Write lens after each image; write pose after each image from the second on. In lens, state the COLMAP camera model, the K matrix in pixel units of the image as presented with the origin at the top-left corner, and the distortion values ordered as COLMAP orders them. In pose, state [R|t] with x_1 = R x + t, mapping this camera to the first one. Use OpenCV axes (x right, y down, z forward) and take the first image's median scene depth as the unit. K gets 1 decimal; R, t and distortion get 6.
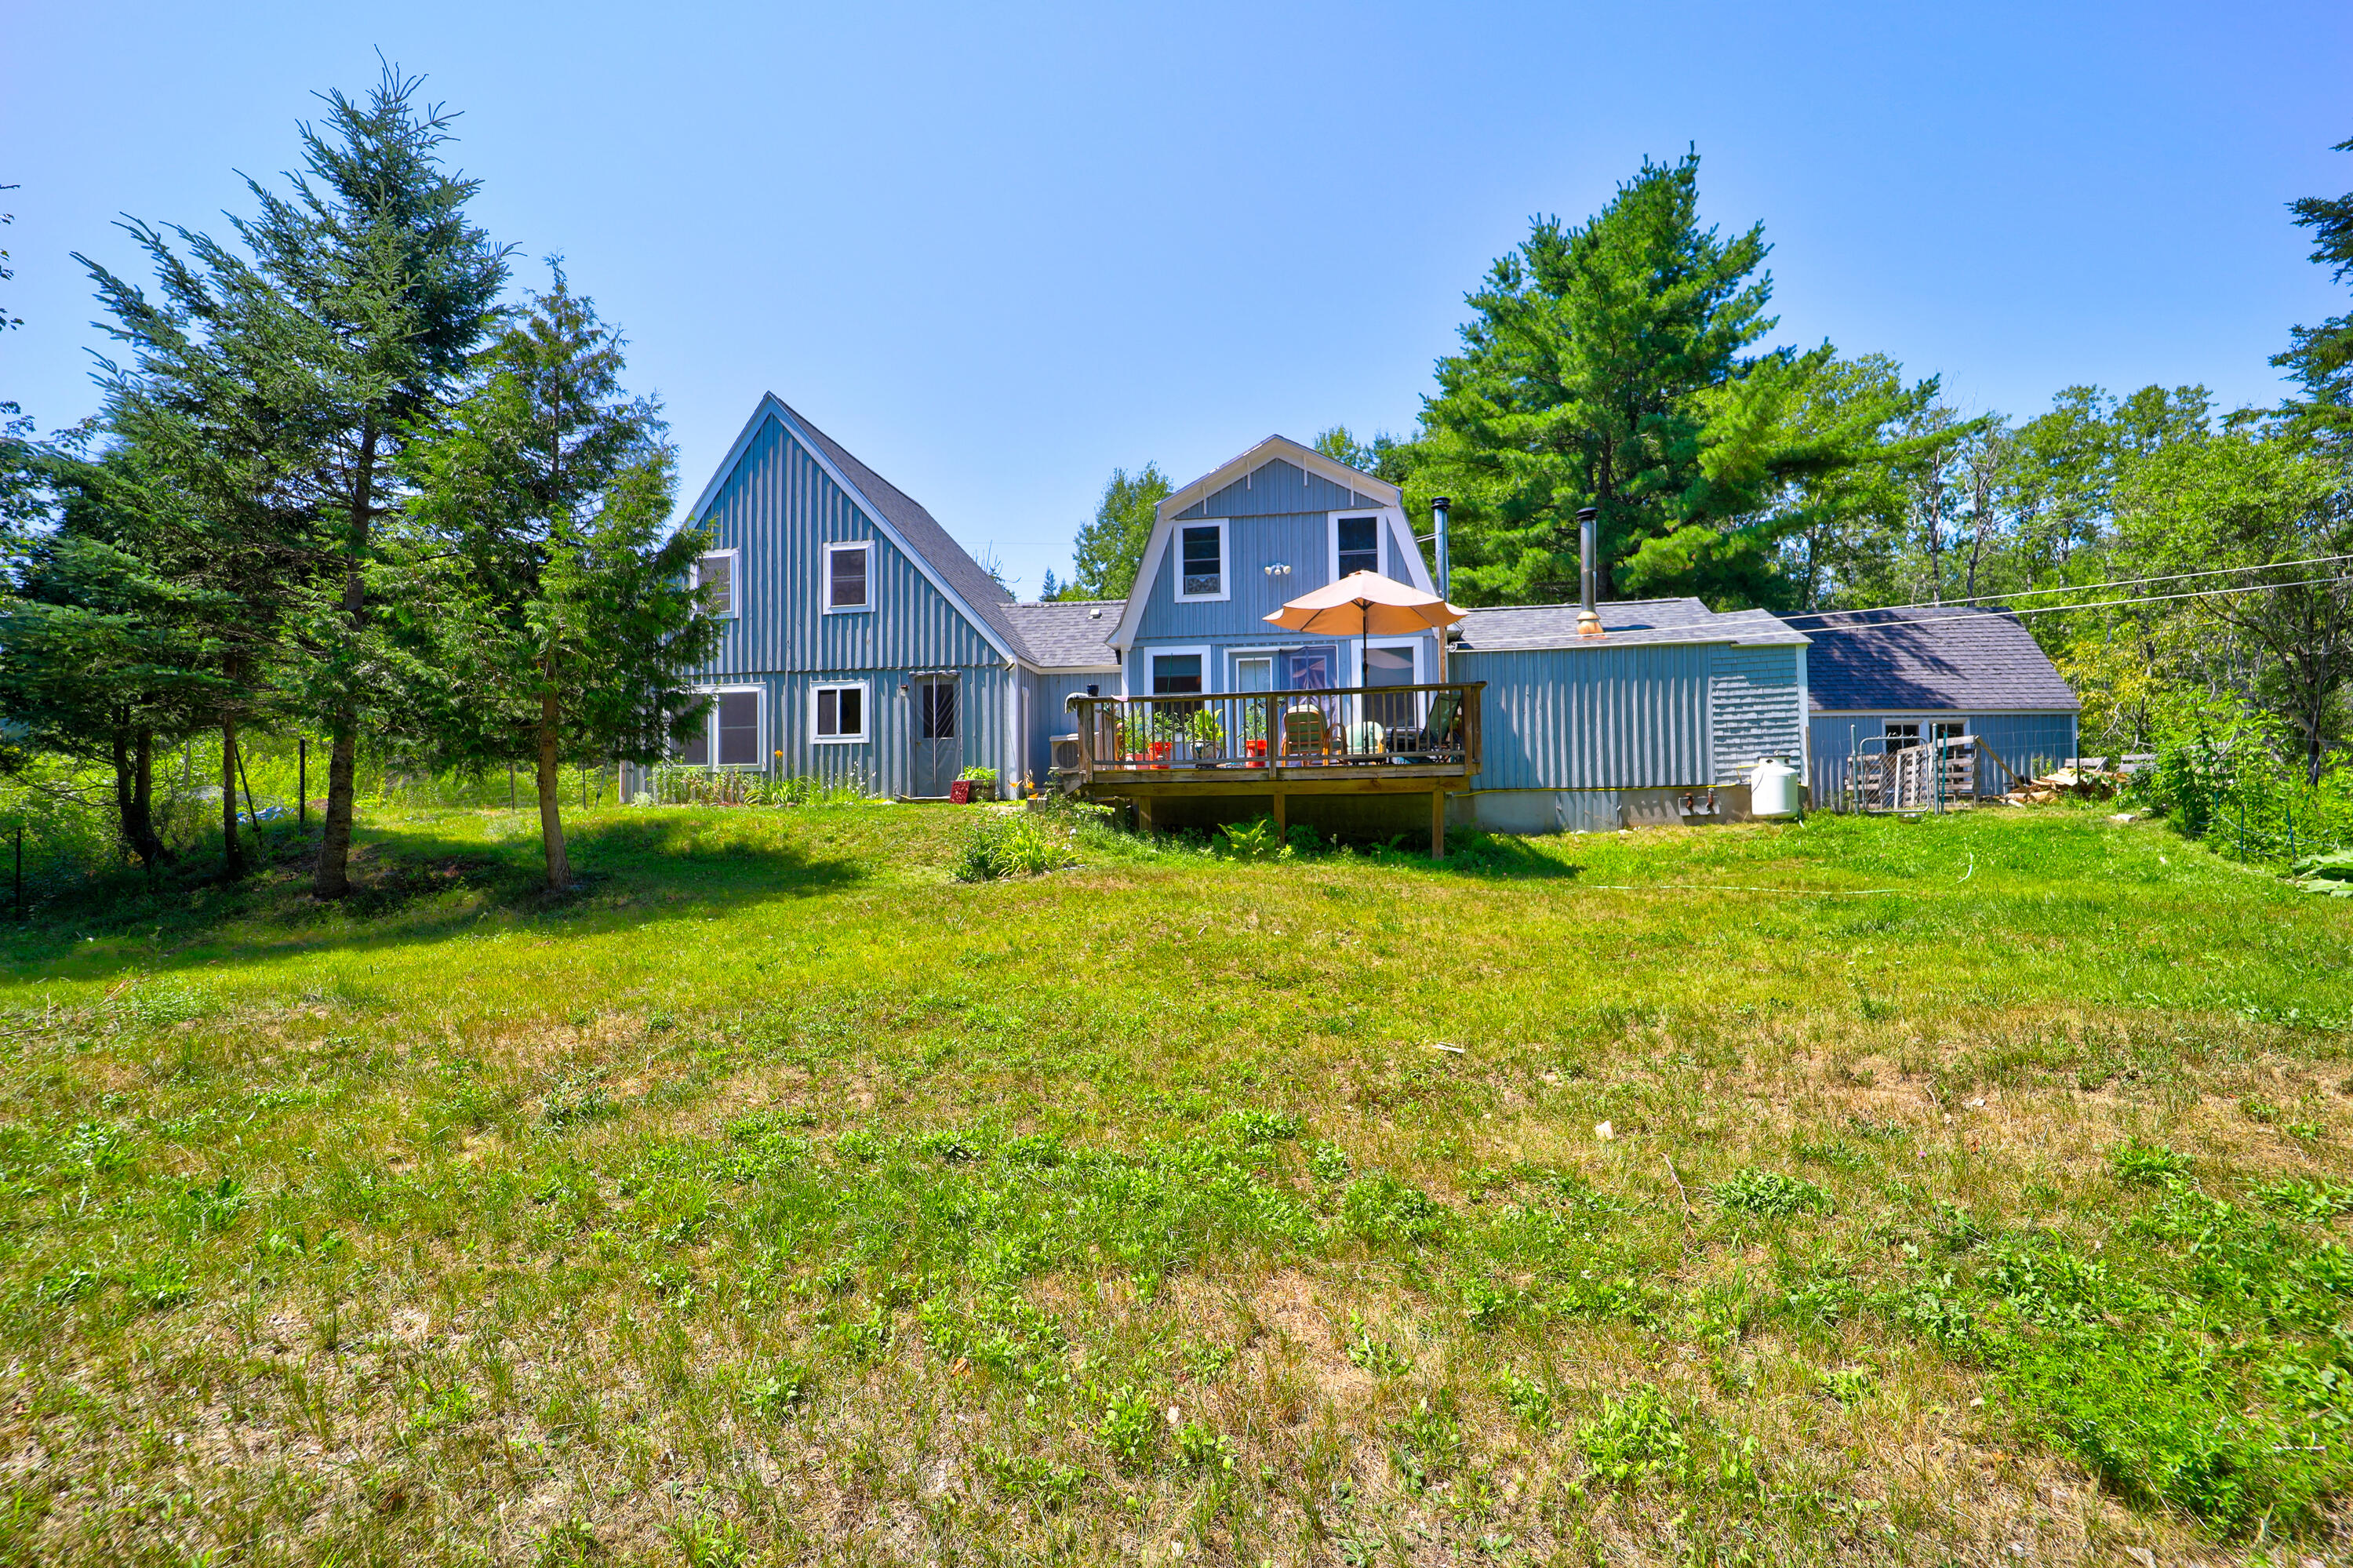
lens RADIAL K [[1013.2, 0, 1161.6], [0, 1013.2, 794.8], [0, 0, 1]] dist [-0.029088, -0.000026]
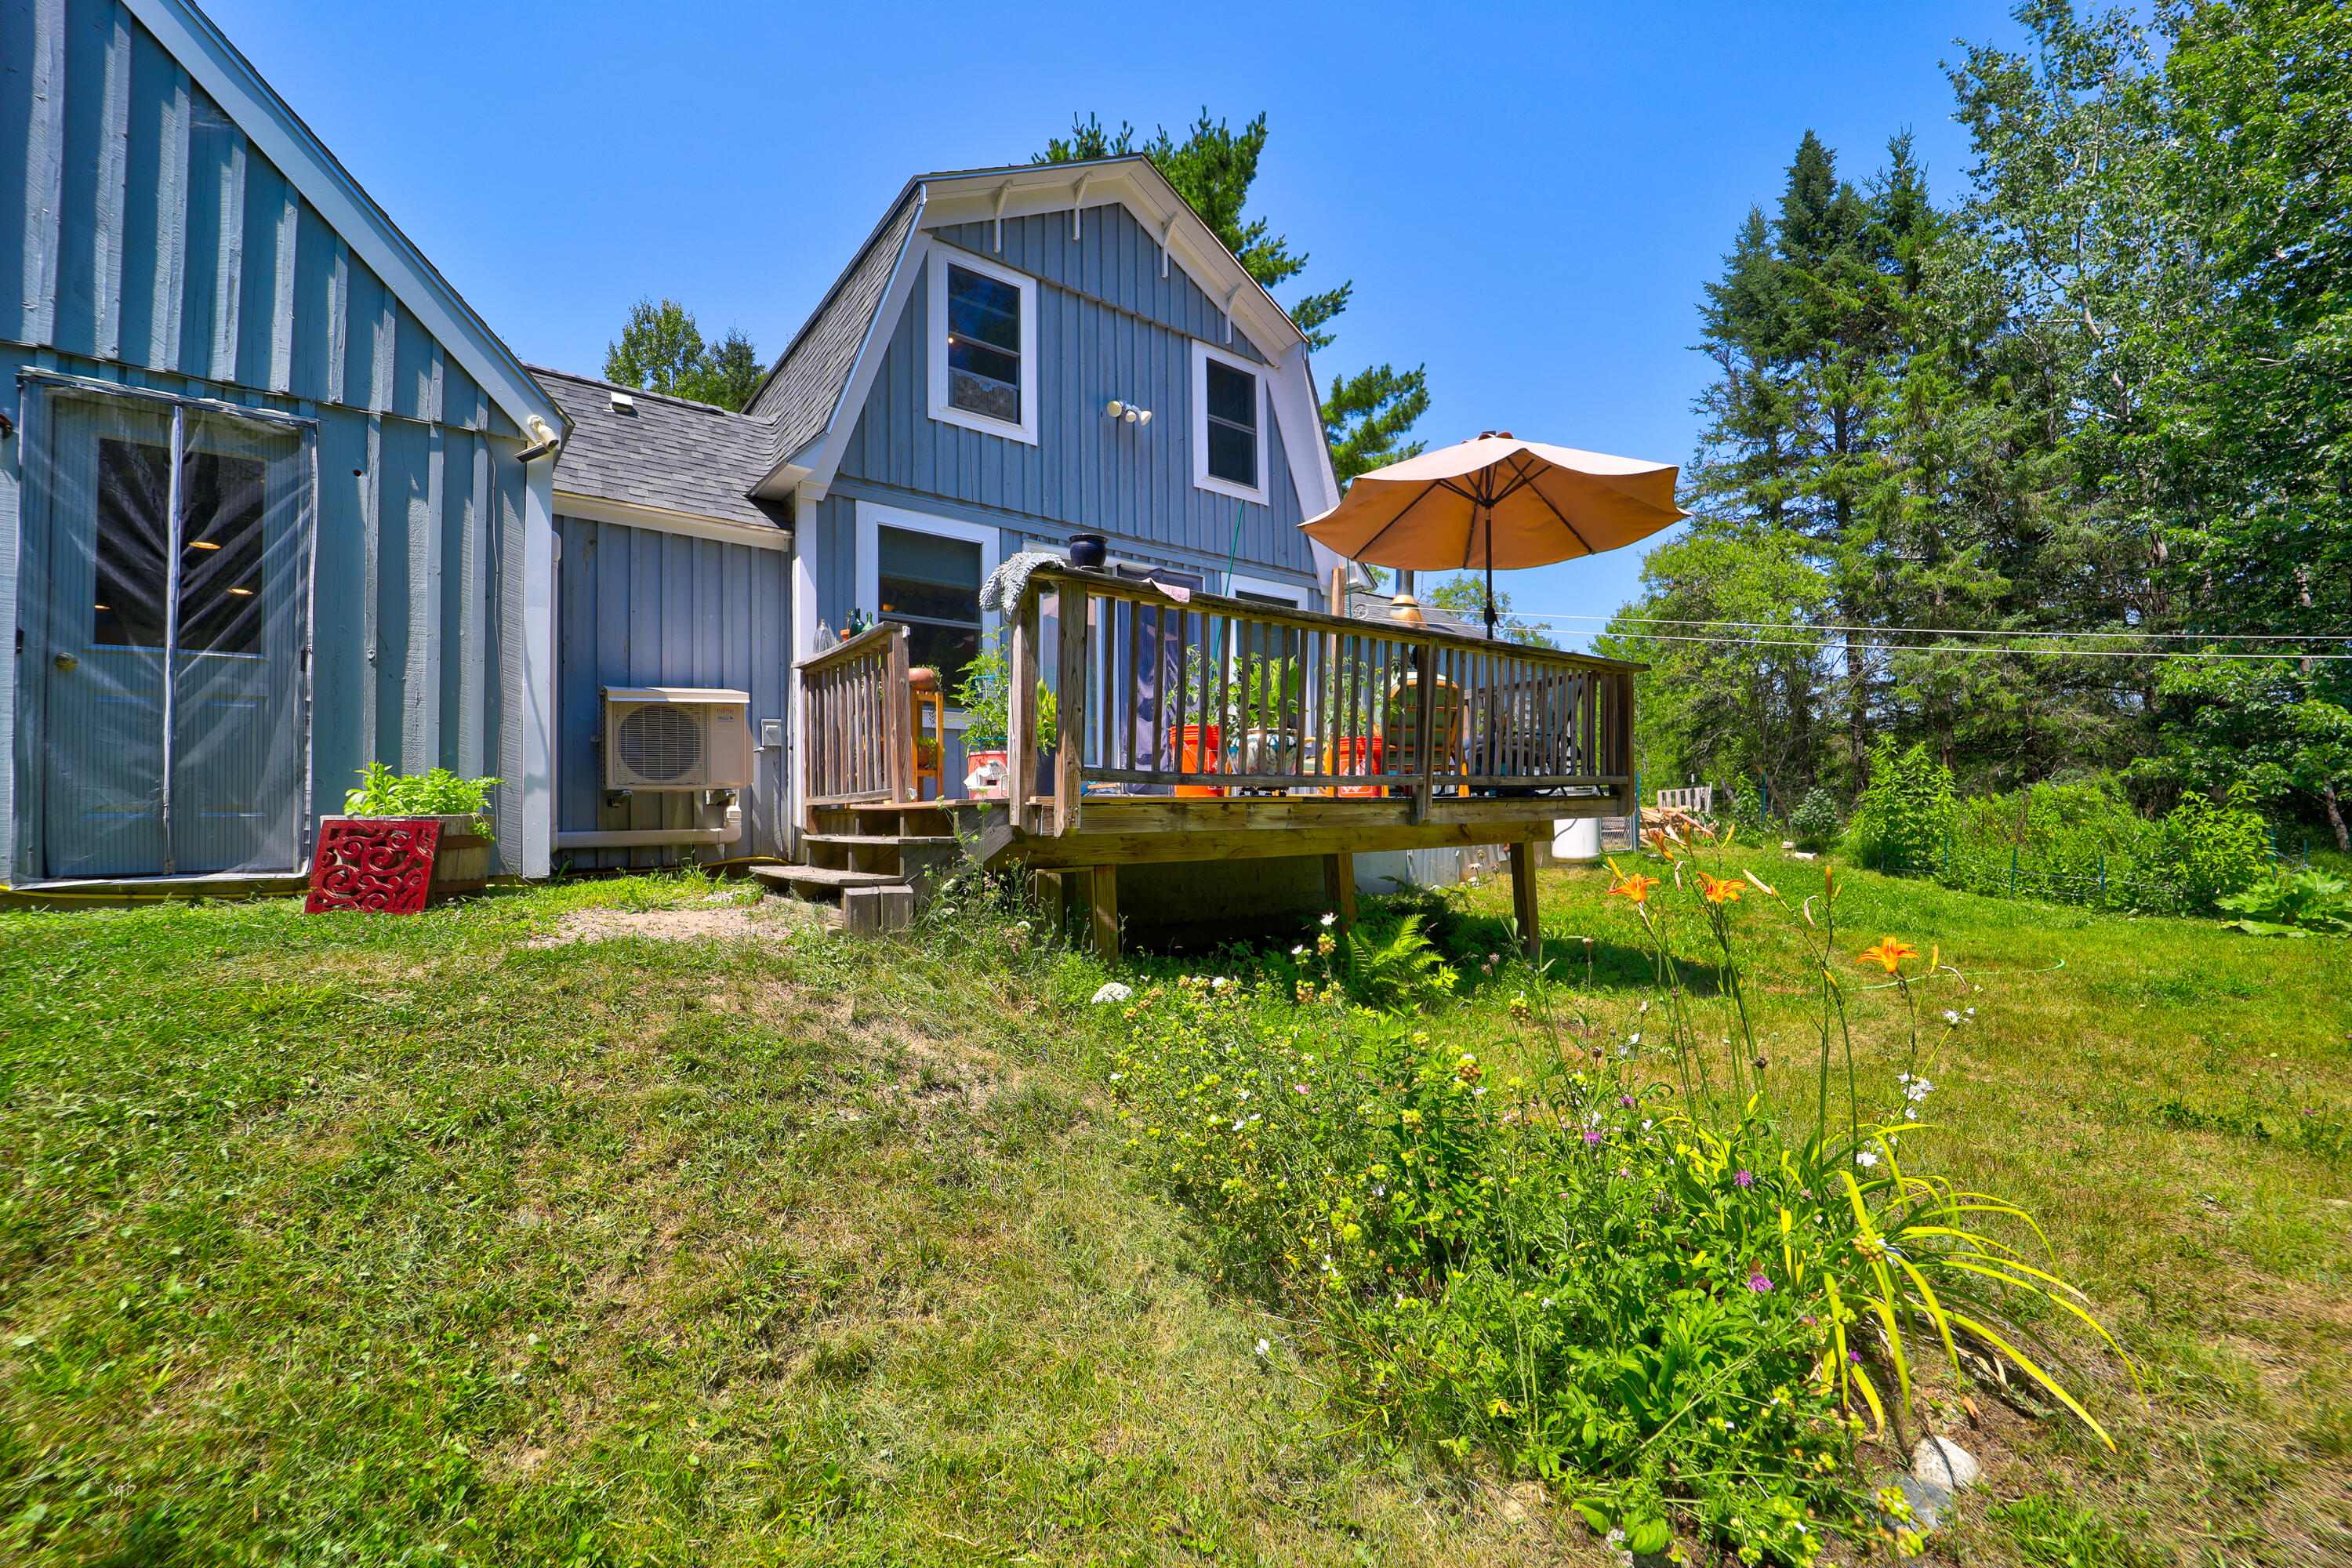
lens RADIAL K [[966.1, 0, 1172.6], [0, 966.1, 789.2], [0, 0, 1]] dist [-0.024209, -0.000112]
pose [[0.647382, 0.020849, 0.761880, -0.240439], [-0.007939, 0.999756, -0.020613, -0.017822], [-0.762124, 0.007296, 0.647390, 0.652707]]
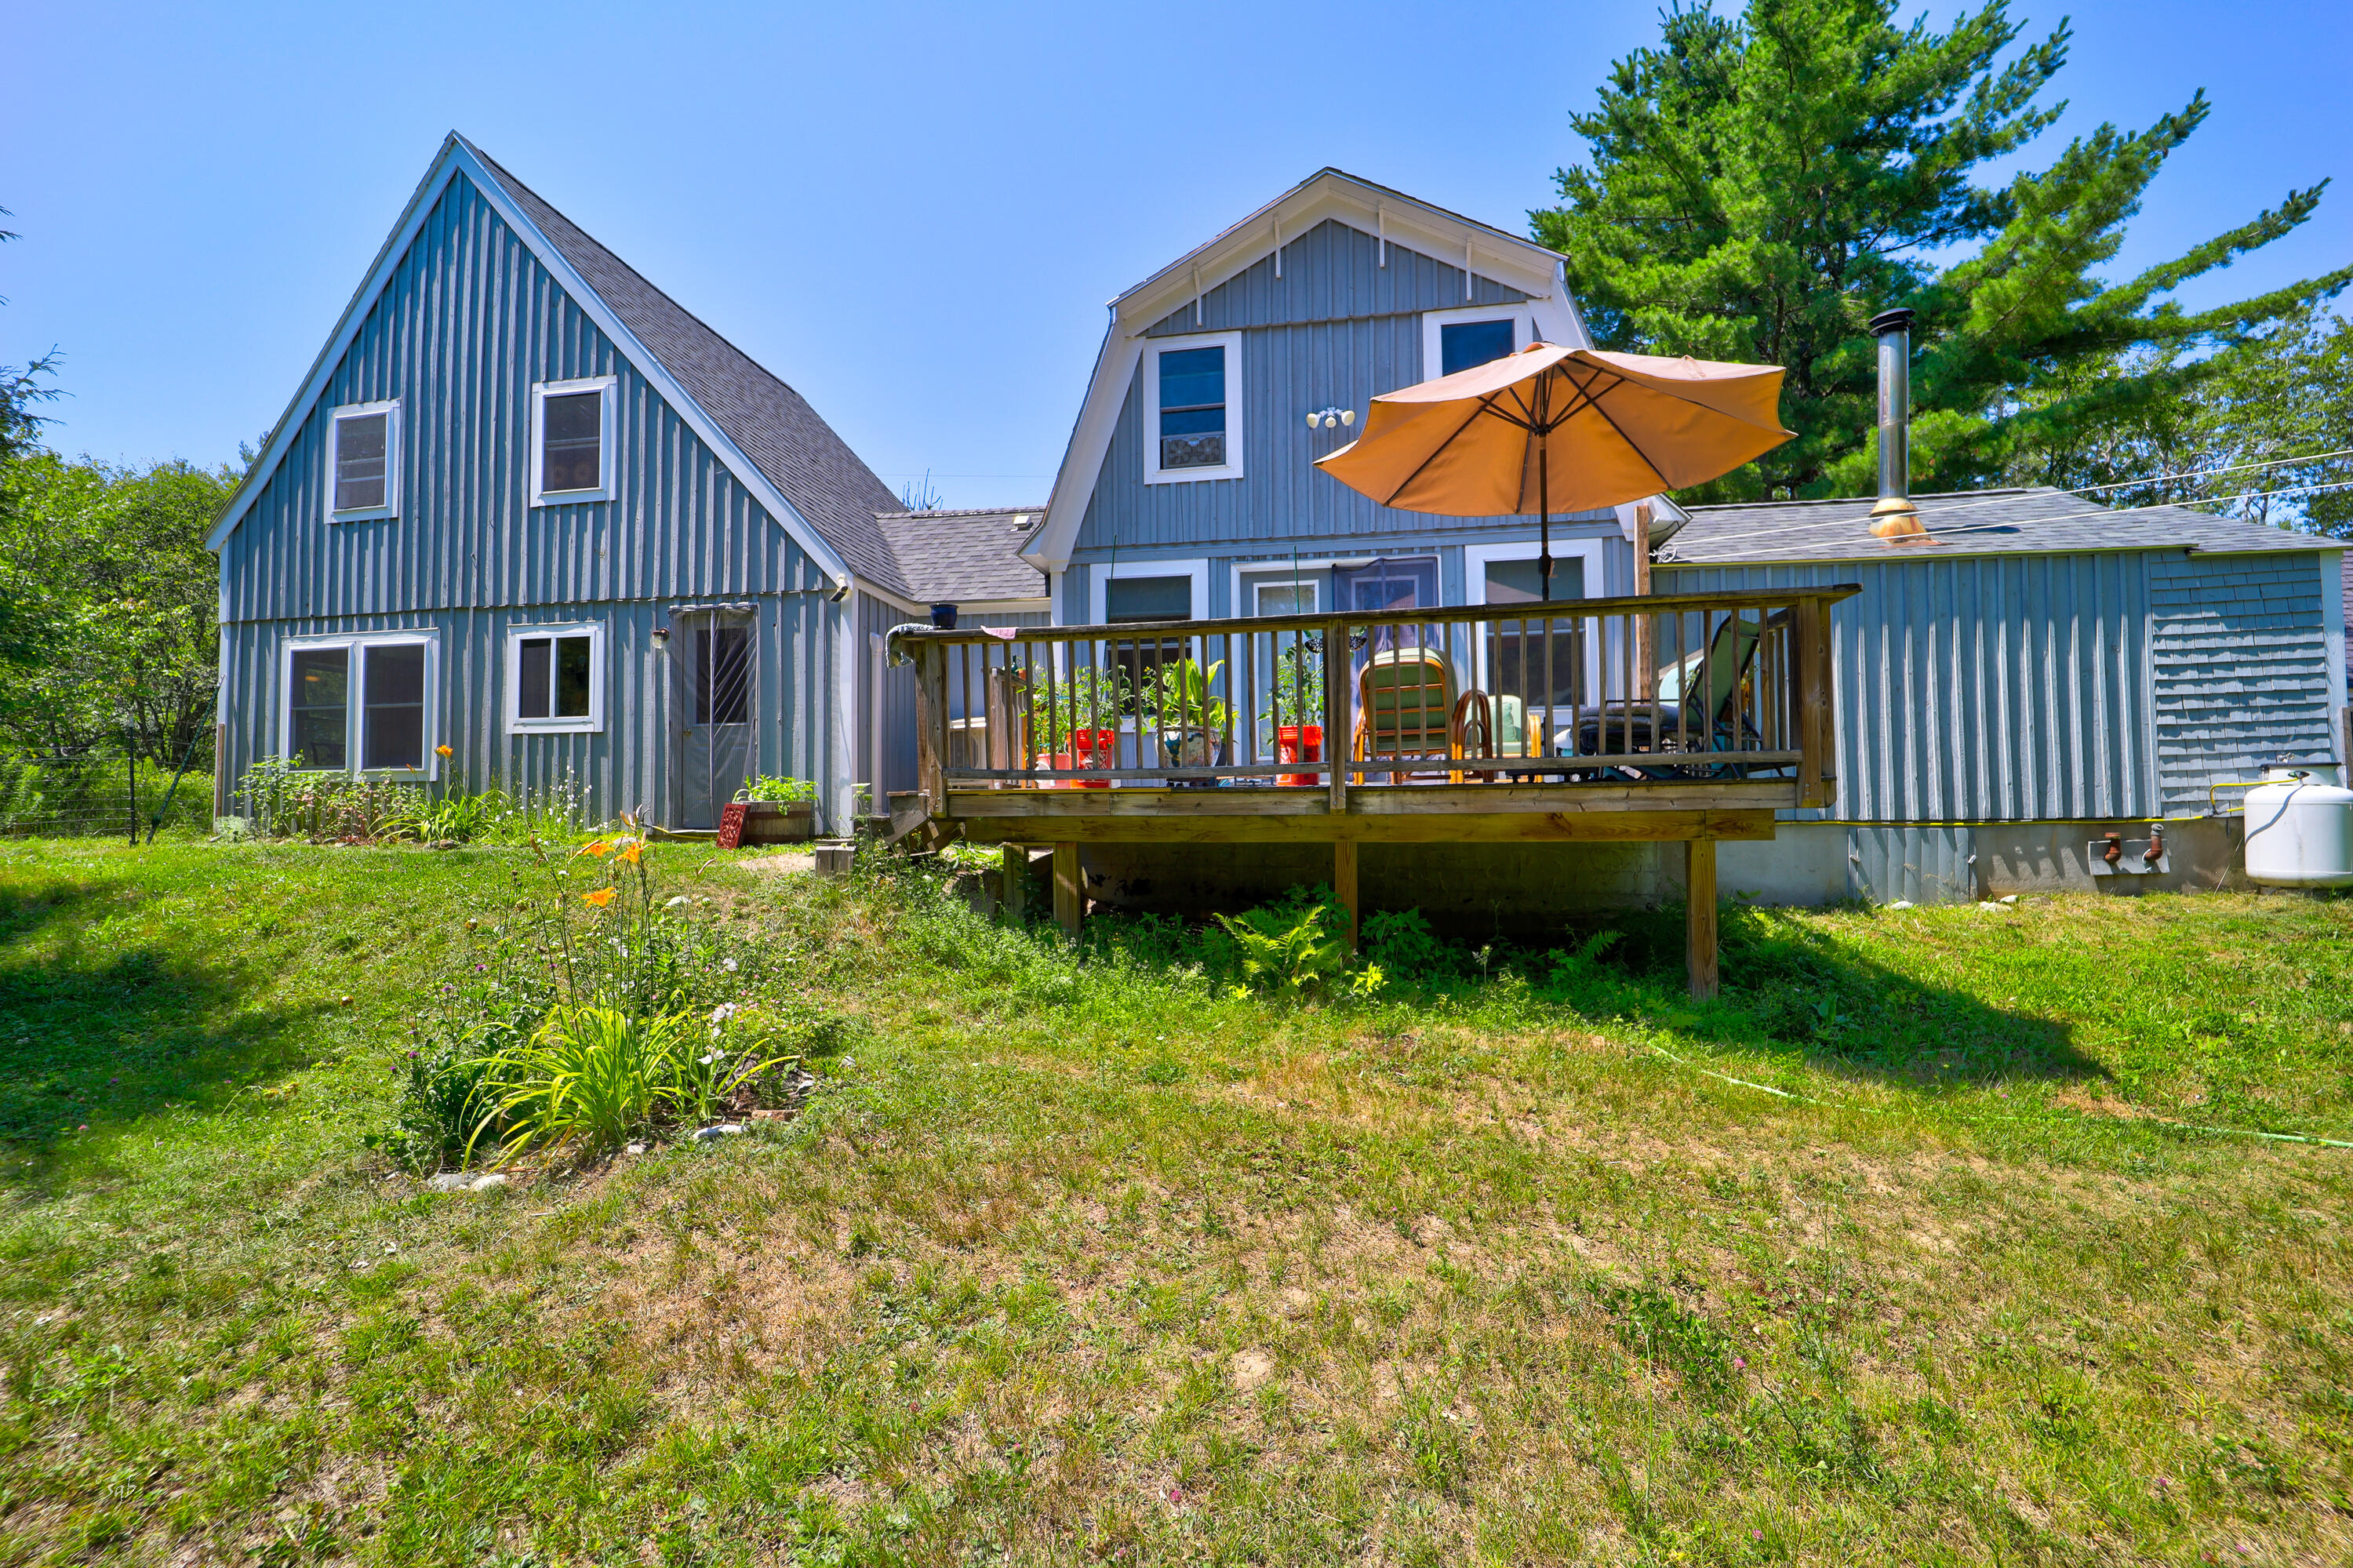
lens RADIAL K [[966.5, 0, 1173.1], [0, 966.5, 789.2], [0, 0, 1]] dist [-0.024209, -0.000112]
pose [[0.999988, 0.004022, -0.002732, 0.031599], [-0.004019, 0.999991, 0.001172, -0.021751], [0.002737, -0.001161, 0.999996, 0.471851]]
